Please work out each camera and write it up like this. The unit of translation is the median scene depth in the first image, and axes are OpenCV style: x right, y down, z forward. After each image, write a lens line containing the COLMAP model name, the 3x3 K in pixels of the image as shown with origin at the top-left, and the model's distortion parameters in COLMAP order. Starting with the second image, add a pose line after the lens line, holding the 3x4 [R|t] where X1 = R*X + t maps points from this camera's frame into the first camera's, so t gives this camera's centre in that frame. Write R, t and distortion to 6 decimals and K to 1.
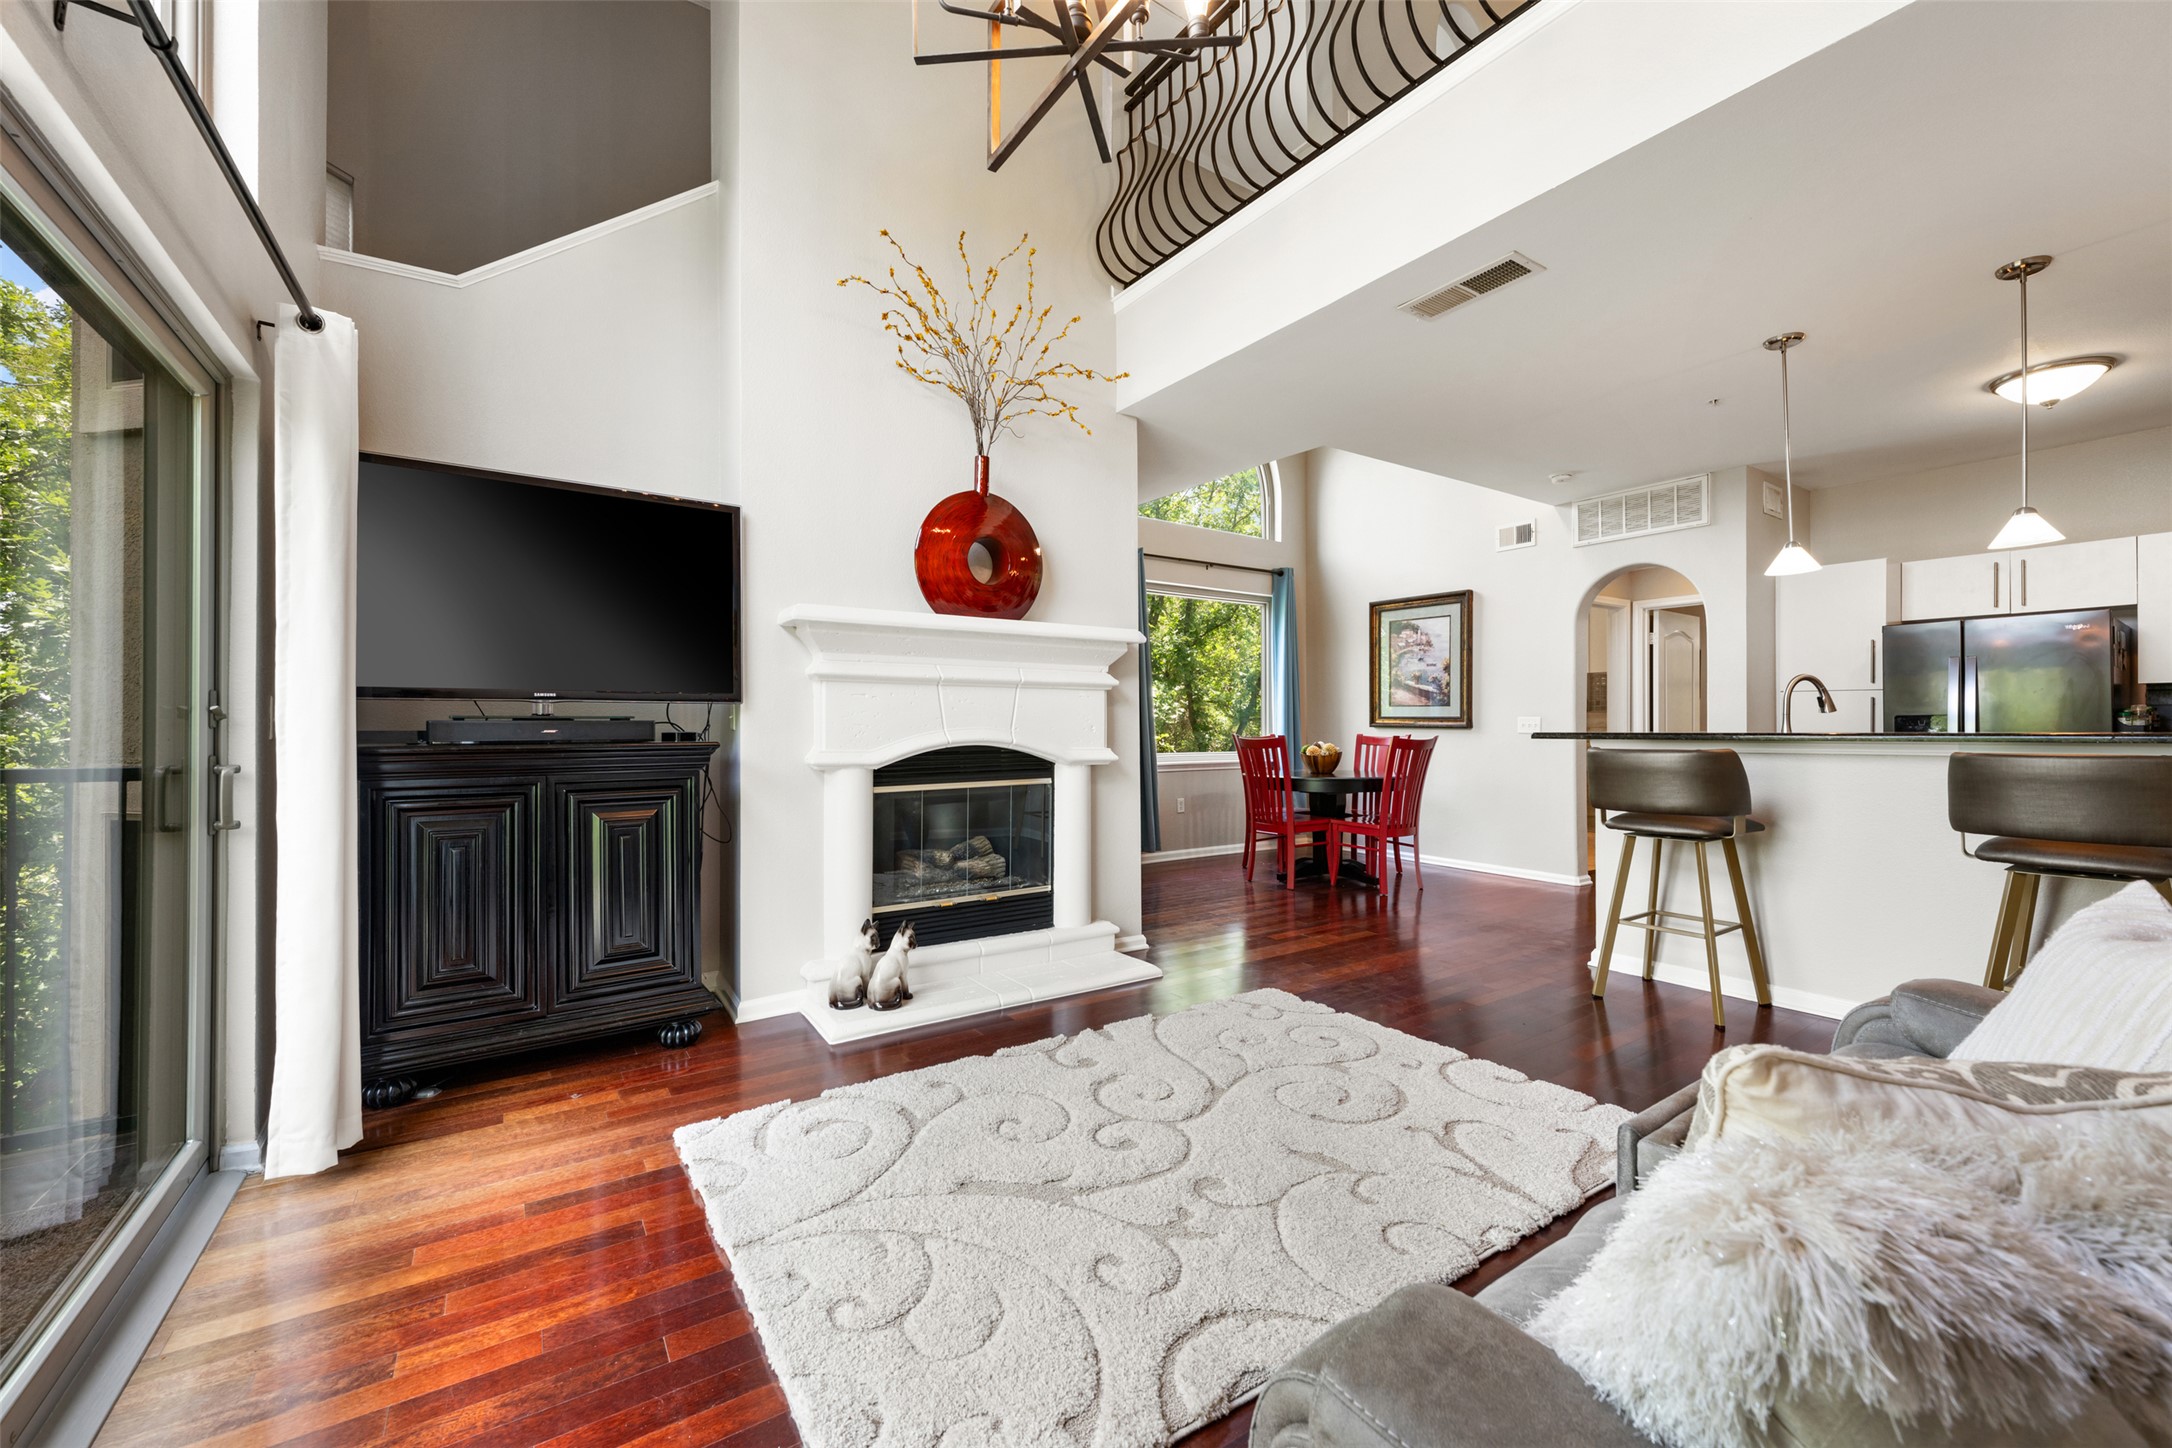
lens RADIAL K [[852.8, 0, 1086.0], [0, 852.8, 724.0], [0, 0, 1]] dist [-0.000475, -0.000205]
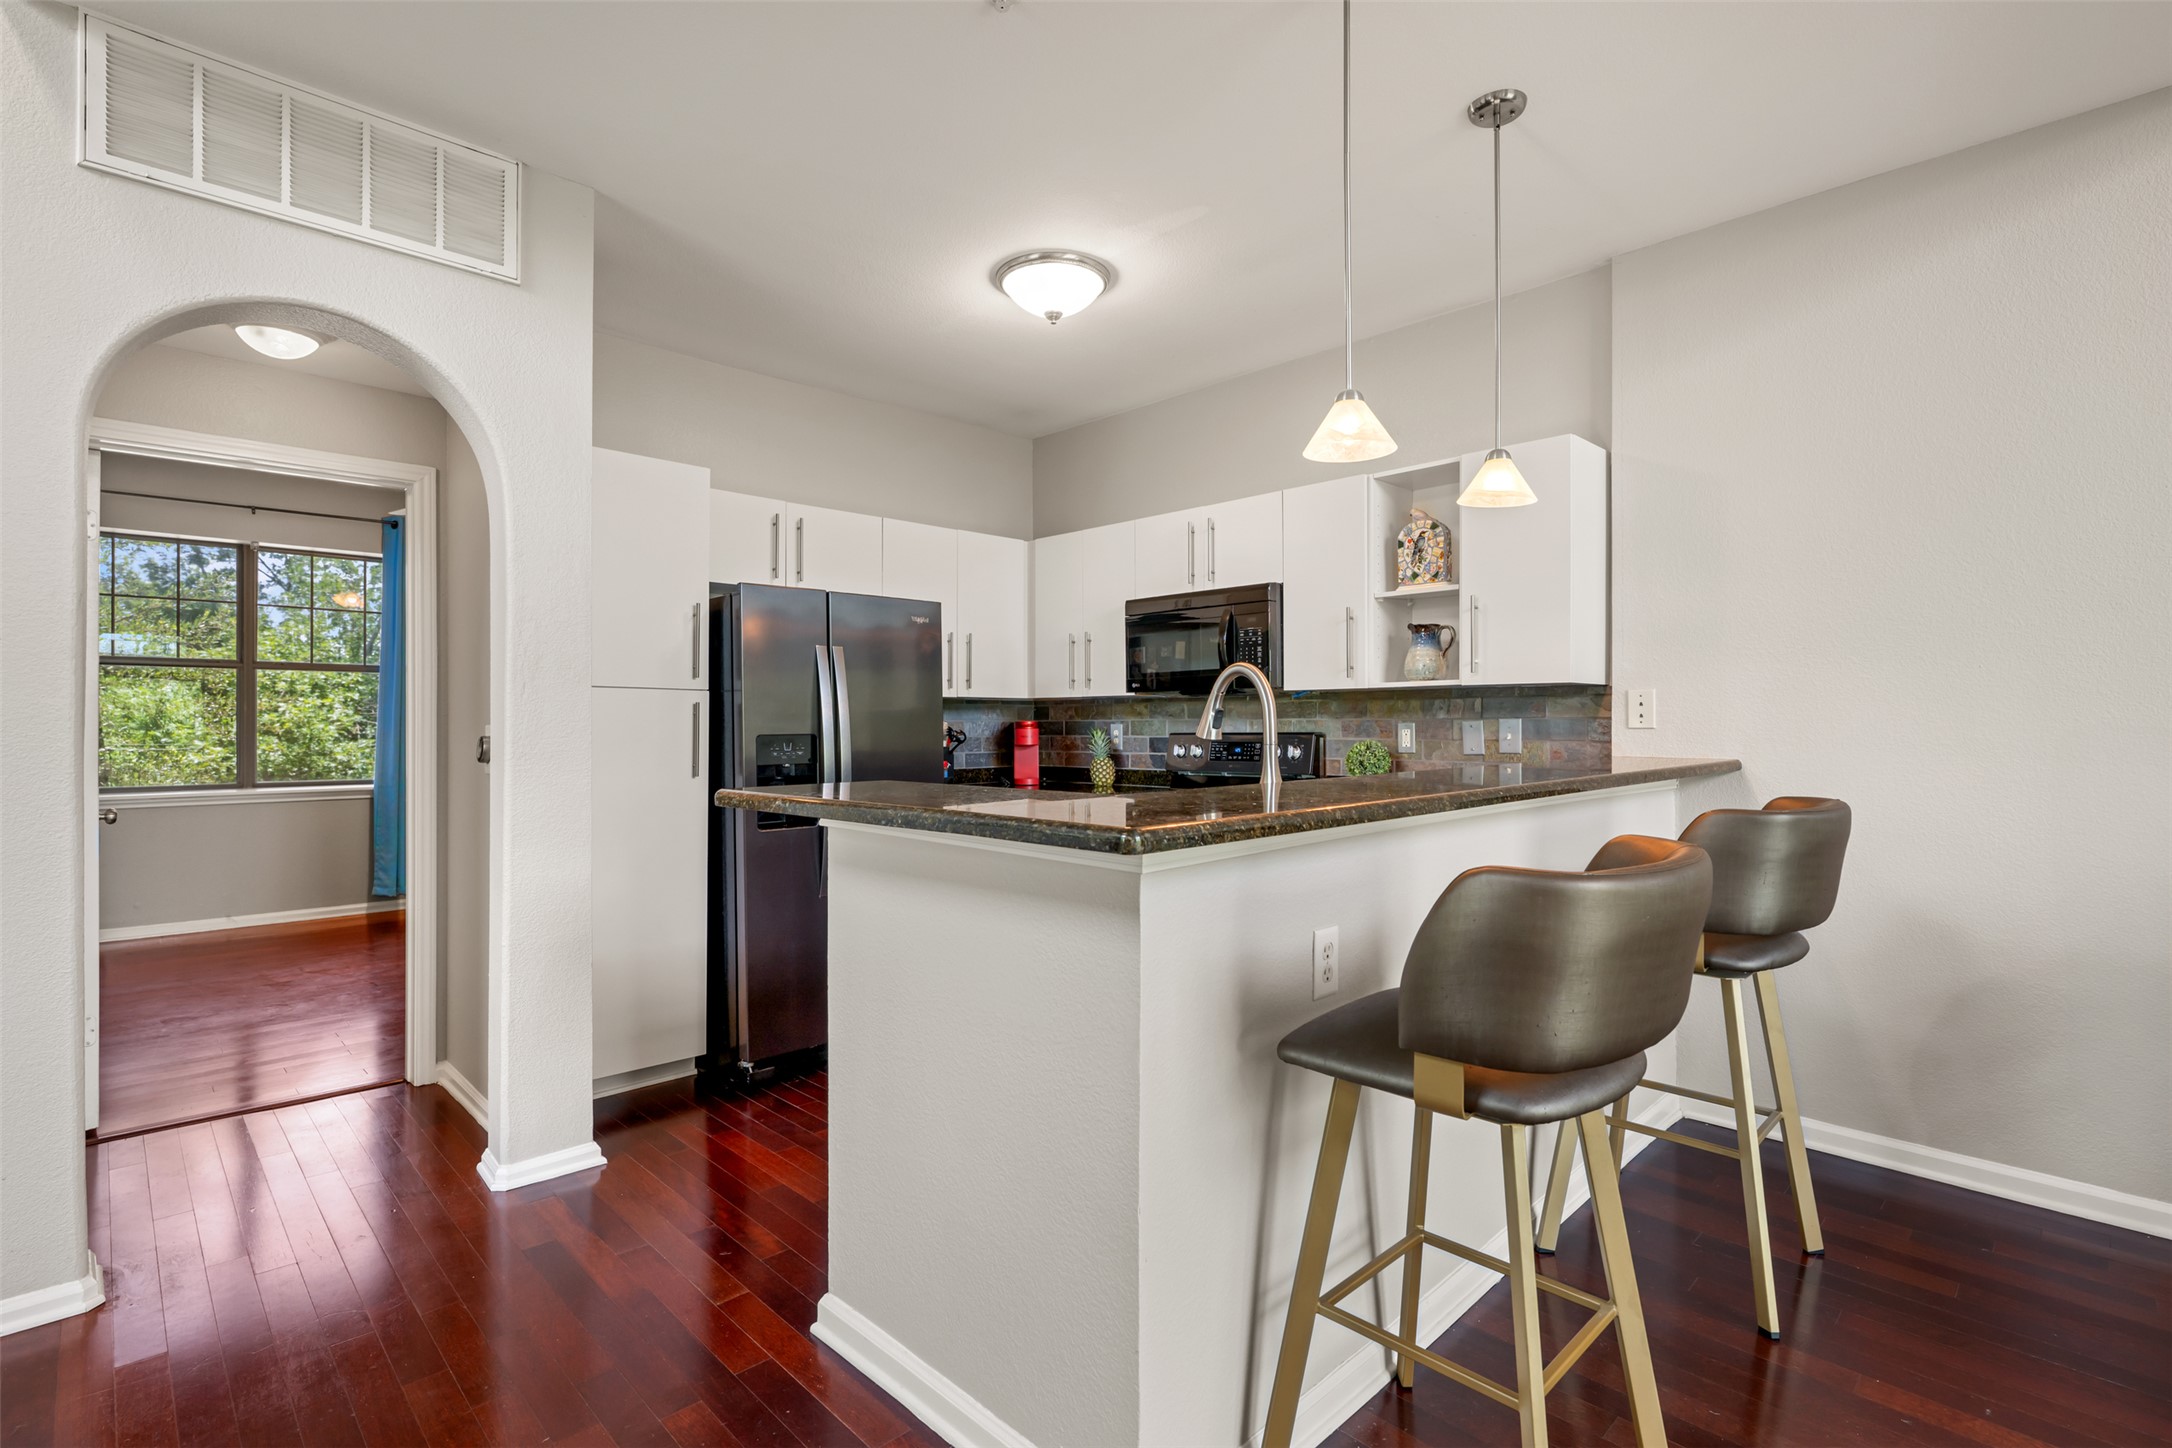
lens RADIAL K [[1018.5, 0, 1086.0], [0, 1018.5, 724.0], [0, 0, 1]] dist [0.001522, -0.000233]
pose [[-0.179317, 0.003058, 0.983787, 0.147371], [0.005384, 0.999983, -0.002127, -0.010980], [-0.983777, 0.004916, -0.179331, 0.647004]]
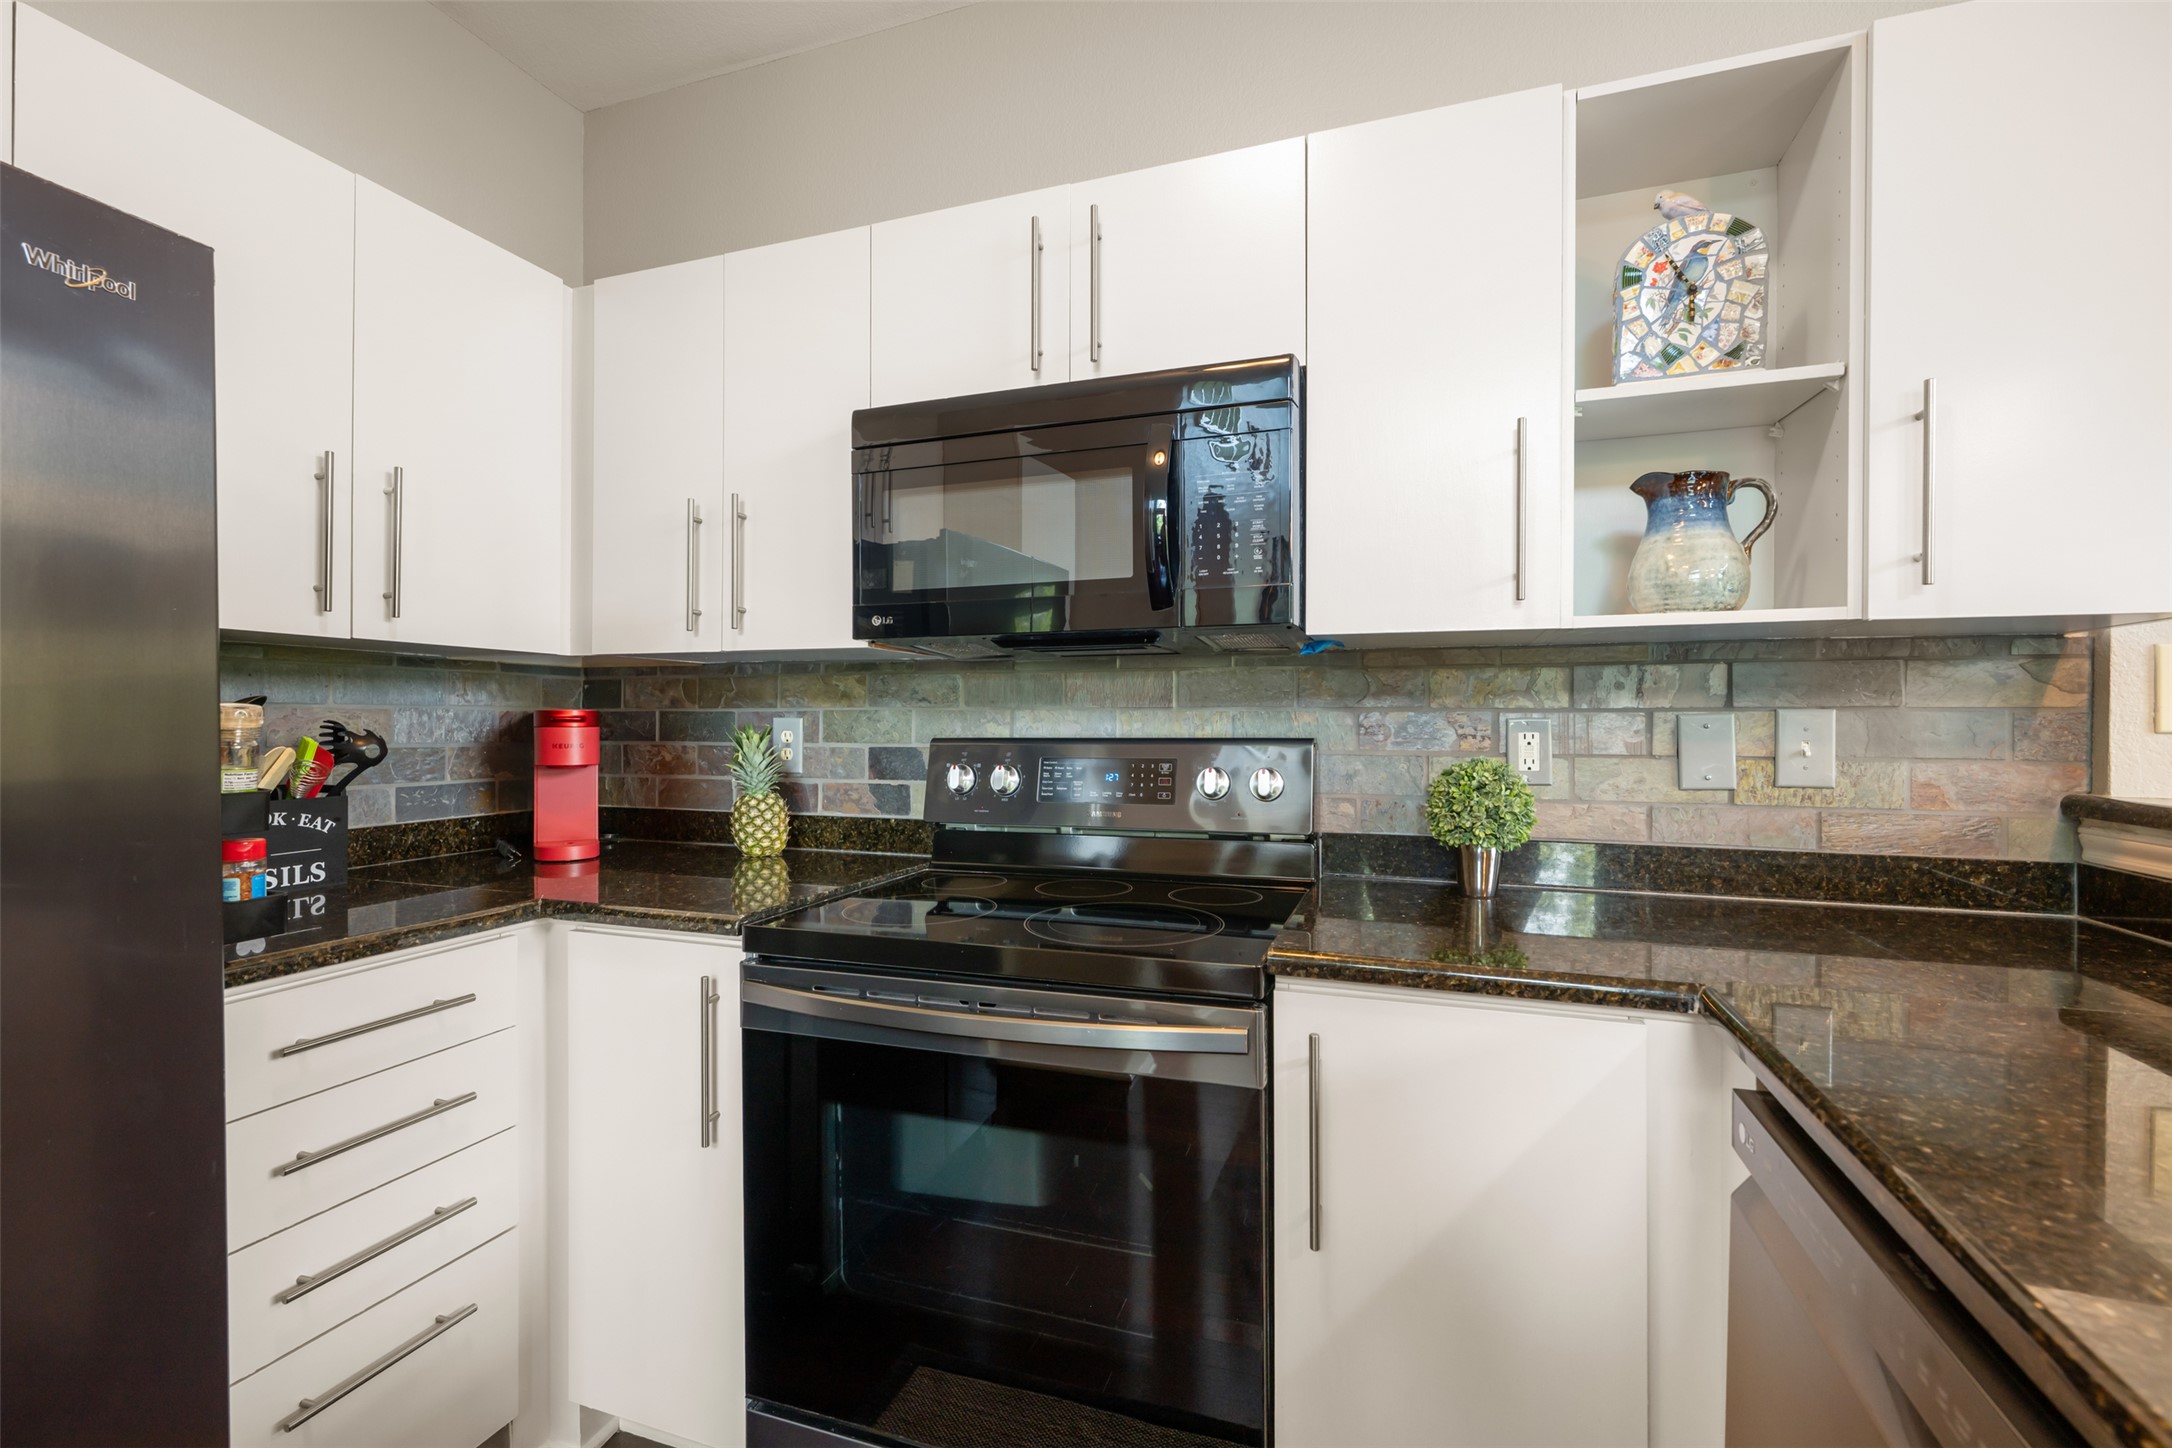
lens RADIAL K [[950.8, 0, 1086.0], [0, 950.8, 724.0], [0, 0, 1]] dist [0.001923, 0.000162]
pose [[-0.590151, -0.000131, 0.807293, 0.550661], [-0.000393, 1.000000, -0.000126, -0.010332], [-0.807293, -0.000392, -0.590151, 0.601025]]
